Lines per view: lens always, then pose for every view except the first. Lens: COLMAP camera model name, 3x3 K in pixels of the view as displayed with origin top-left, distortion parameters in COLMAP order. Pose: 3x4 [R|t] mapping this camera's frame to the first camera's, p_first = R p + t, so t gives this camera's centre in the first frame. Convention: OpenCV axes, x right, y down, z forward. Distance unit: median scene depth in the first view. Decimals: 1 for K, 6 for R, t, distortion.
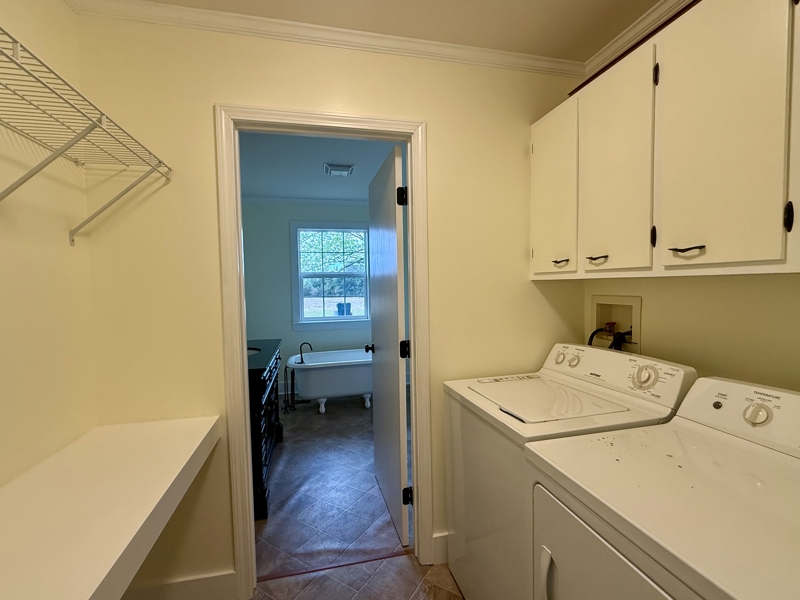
lens RADIAL K [[373.5, 0, 400.0], [0, 373.5, 300.0], [0, 0, 1]] dist [-0.000755, 0.000336]
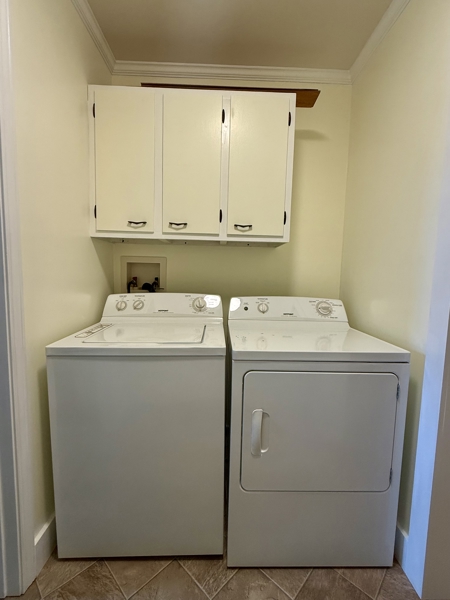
lens RADIAL K [[280.2, 0, 225.0], [0, 280.2, 300.0], [0, 0, 1]] dist [-0.000755, 0.000336]
pose [[0.199905, -0.065094, 0.977651, -0.442067], [0.011419, 0.997878, 0.064106, 0.097570], [-0.979749, -0.001652, 0.200224, 0.568338]]
